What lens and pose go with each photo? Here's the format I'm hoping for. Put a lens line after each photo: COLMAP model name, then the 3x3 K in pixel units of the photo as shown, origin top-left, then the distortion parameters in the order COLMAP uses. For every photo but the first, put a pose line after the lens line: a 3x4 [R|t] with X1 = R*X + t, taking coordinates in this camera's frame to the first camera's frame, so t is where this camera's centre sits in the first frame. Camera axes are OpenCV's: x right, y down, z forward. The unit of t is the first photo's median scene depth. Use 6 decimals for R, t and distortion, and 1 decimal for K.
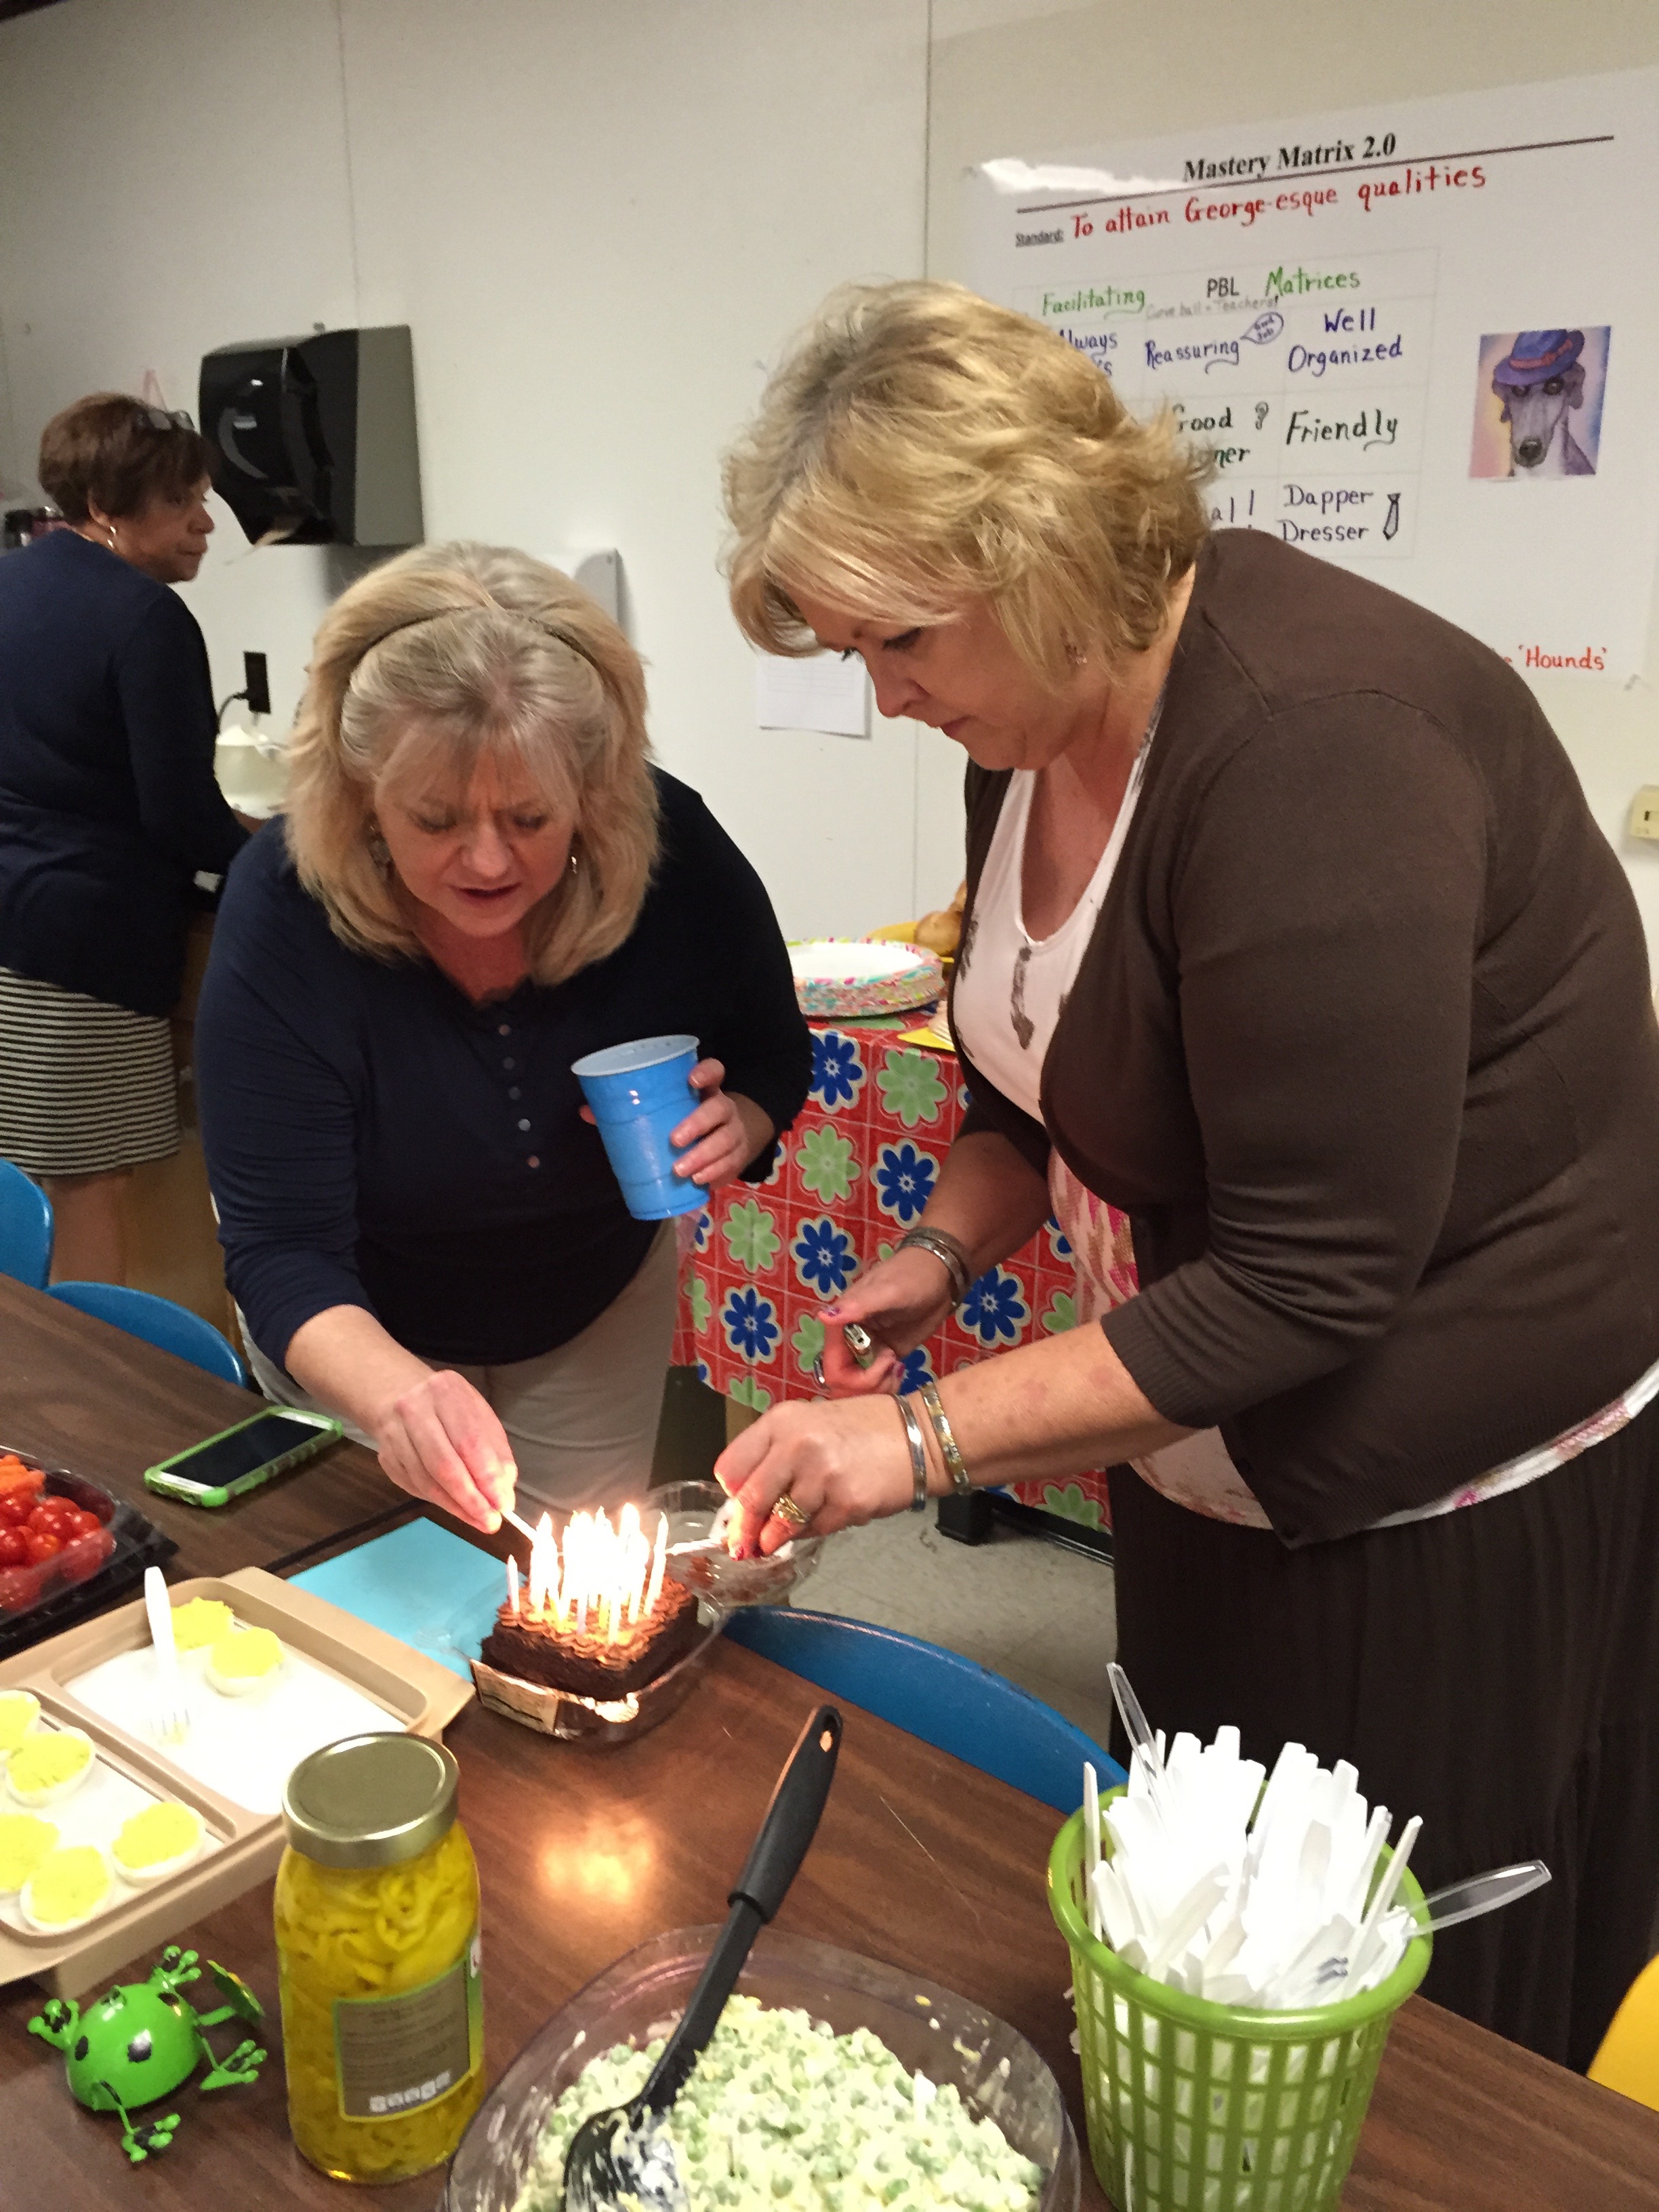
lens RADIAL K [[1931.7, 0, 829.5], [0, 1931.7, 1106.0], [0, 0, 1]] dist [0.090288, -0.165921]
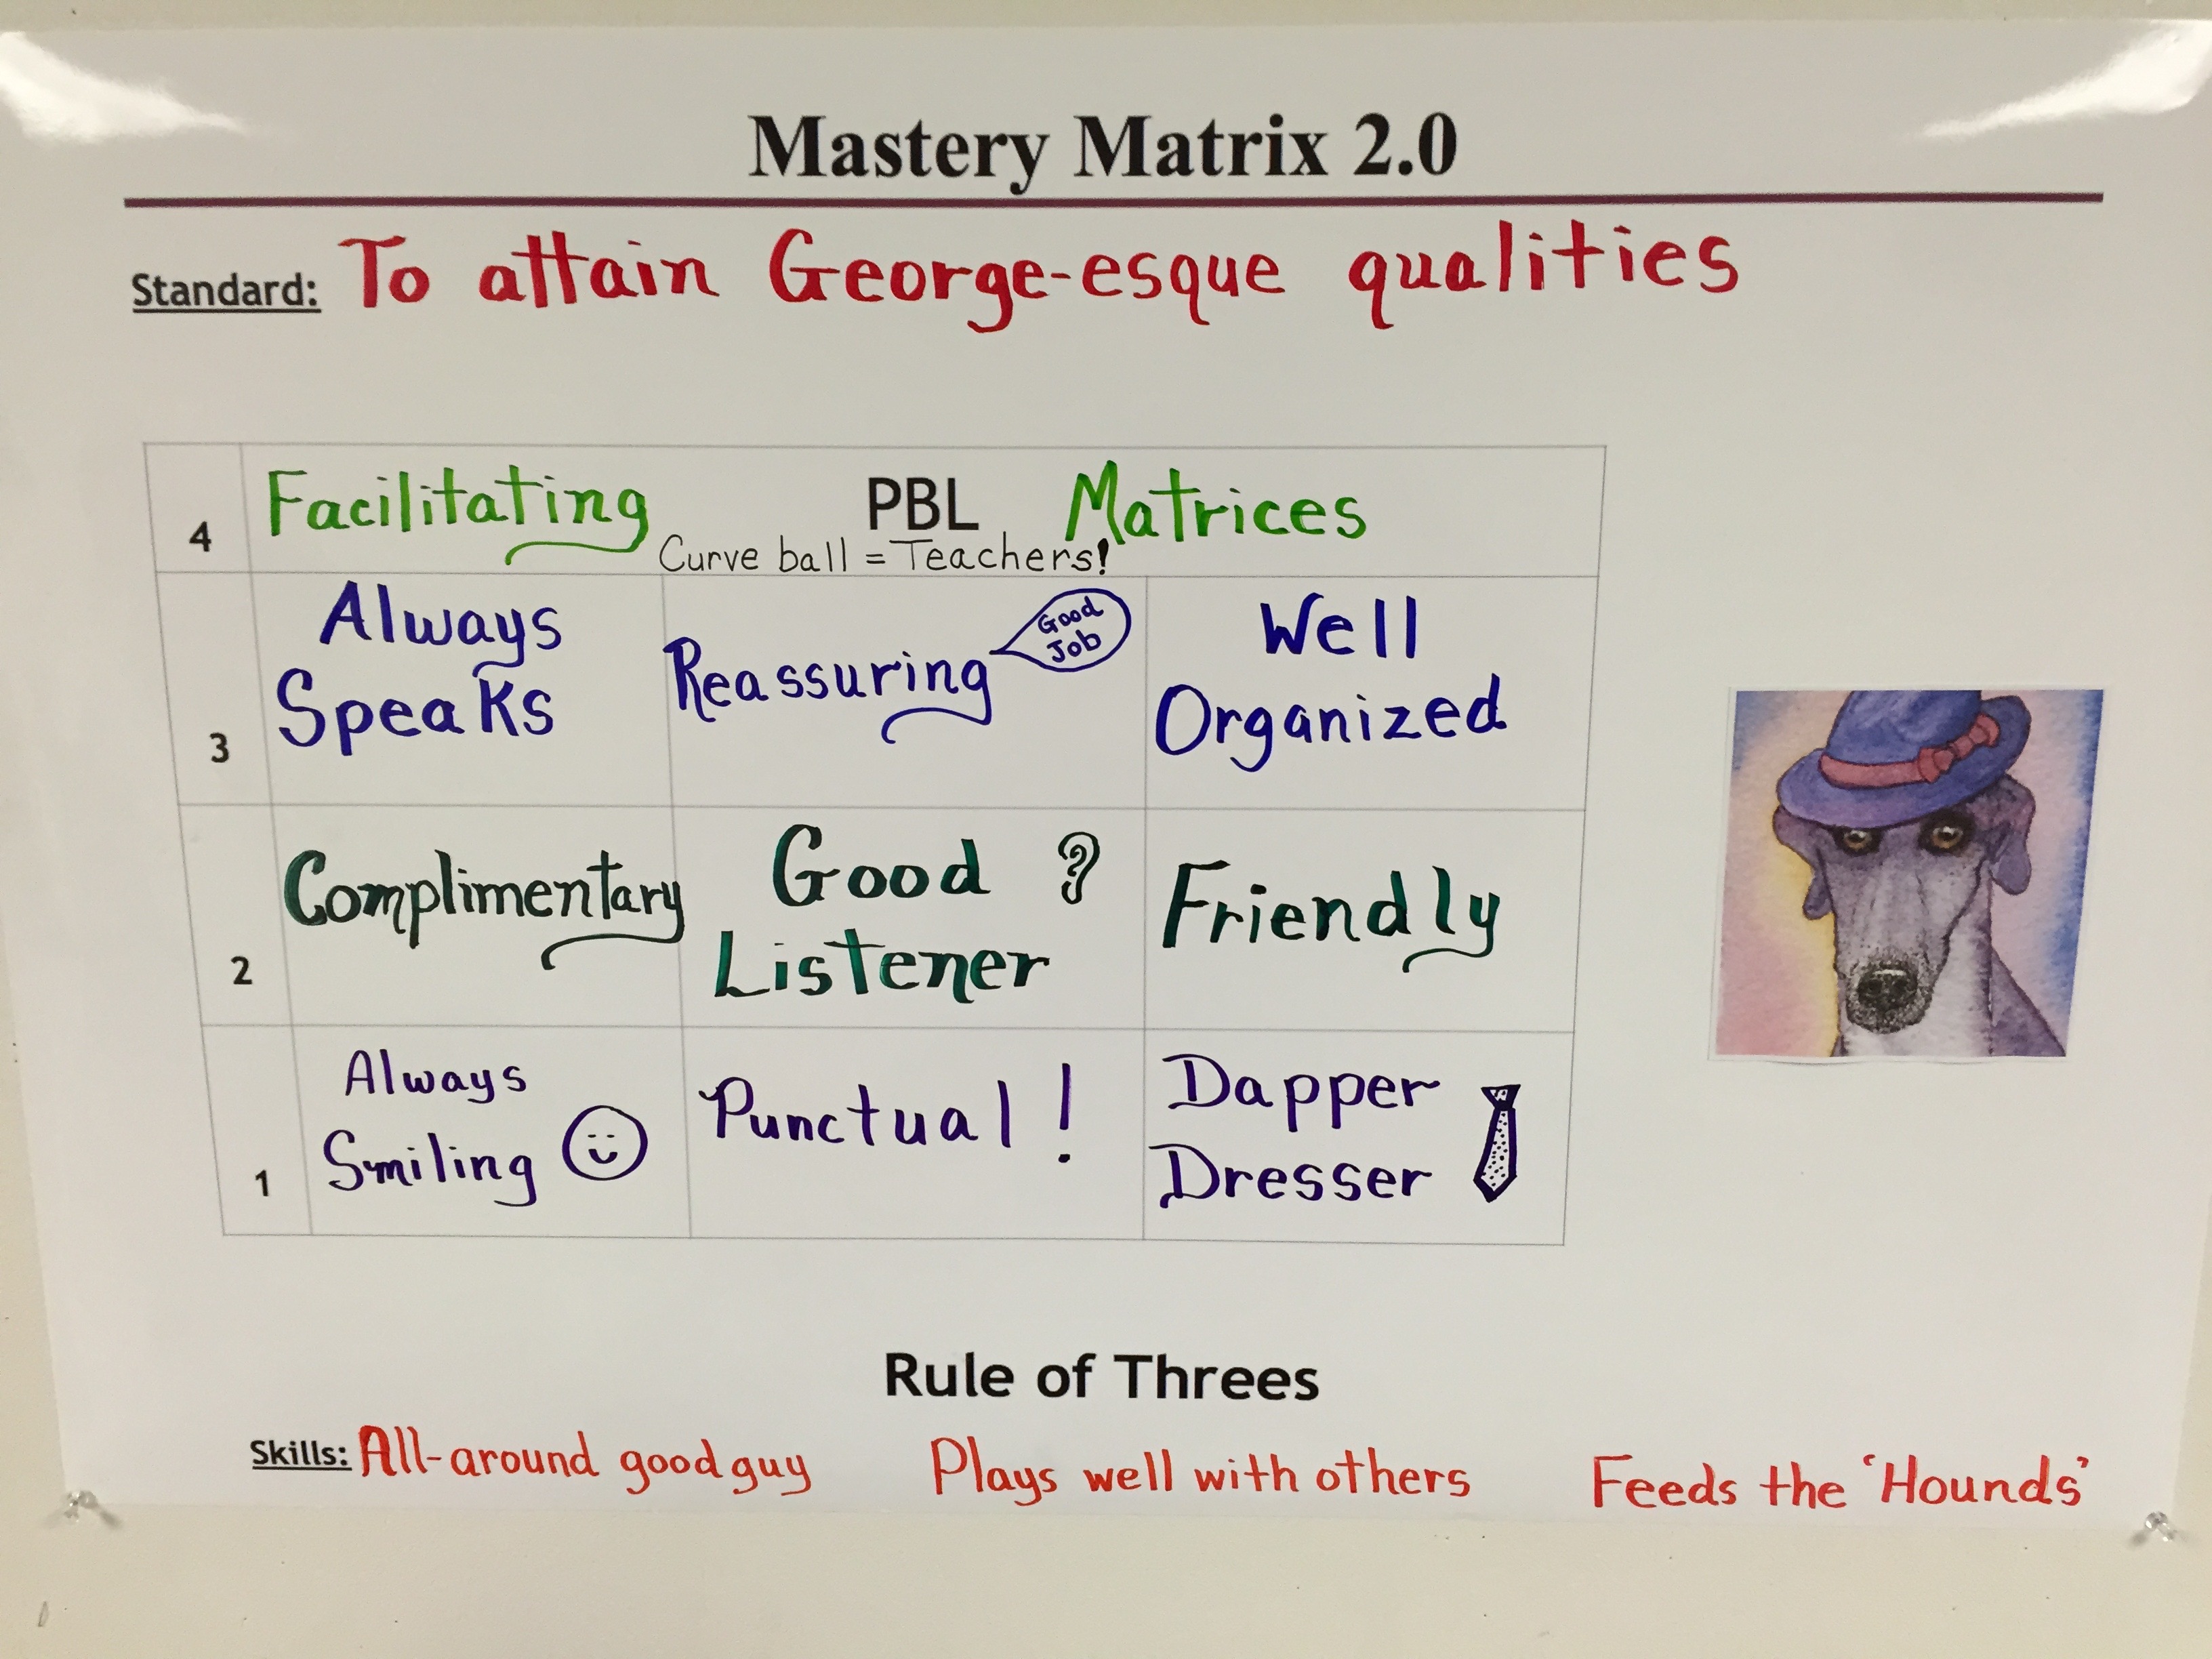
lens RADIAL K [[1931.7, 0, 1106.0], [0, 1931.7, 829.5], [0, 0, 1]] dist [0.090288, -0.165921]
pose [[0.780699, -0.123536, 0.612575, 0.019182], [0.172613, 0.984757, -0.021394, -0.363827], [-0.600594, 0.122441, 0.790123, 0.753393]]
